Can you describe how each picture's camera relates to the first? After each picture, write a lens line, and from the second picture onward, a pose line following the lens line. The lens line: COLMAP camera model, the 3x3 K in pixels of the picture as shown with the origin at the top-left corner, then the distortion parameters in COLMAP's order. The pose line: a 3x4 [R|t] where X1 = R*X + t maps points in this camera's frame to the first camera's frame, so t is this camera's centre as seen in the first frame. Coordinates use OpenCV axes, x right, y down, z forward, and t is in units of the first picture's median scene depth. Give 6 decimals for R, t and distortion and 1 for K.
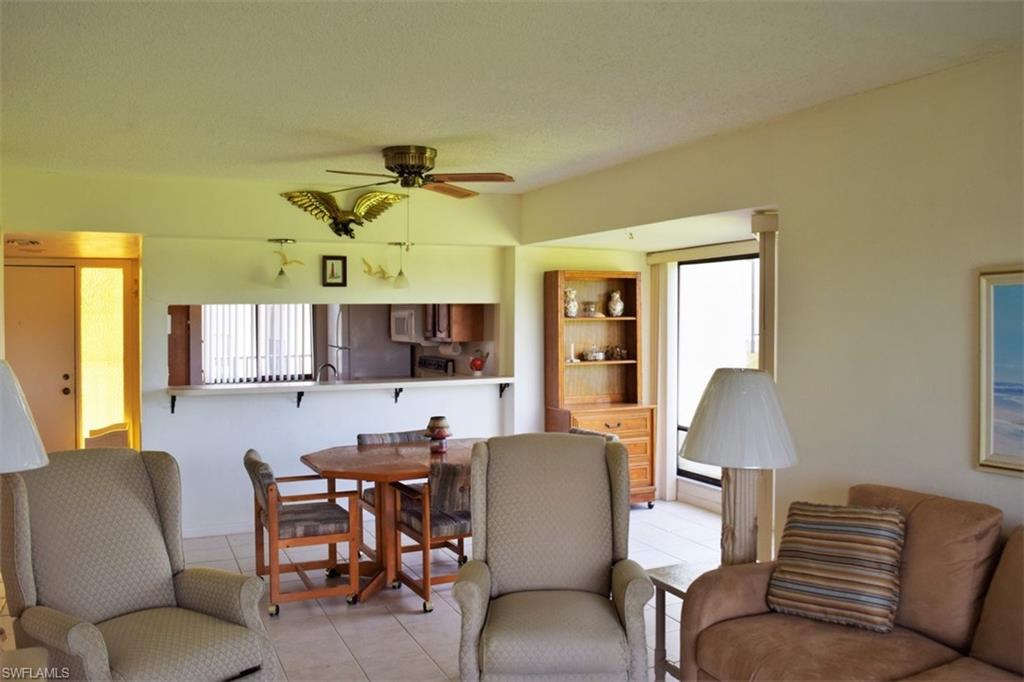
lens RADIAL K [[859.5, 0, 513.2], [0, 859.5, 338.4], [0, 0, 1]] dist [-0.086334, -0.001512]
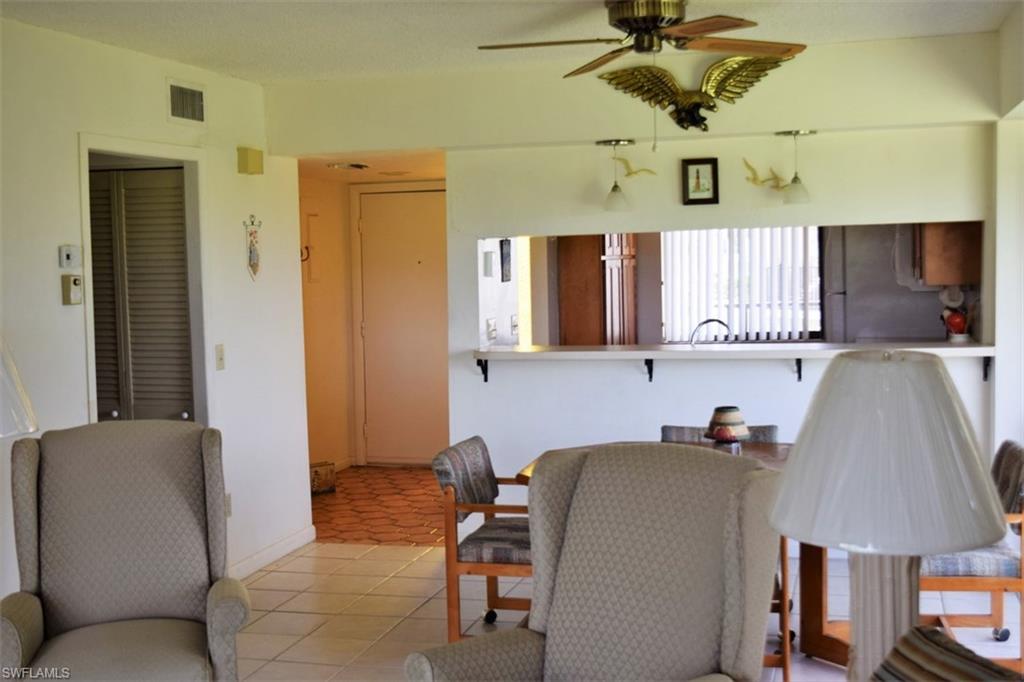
lens RADIAL K [[1266.8, 0, 512.0], [0, 1266.8, 341.0], [0, 0, 1]] dist [-0.034513, 0.000195]
pose [[0.762479, 0.027788, -0.646416, 0.356686], [0.008539, 0.998558, 0.052998, -0.008341], [0.646956, -0.045930, 0.761142, 0.161336]]
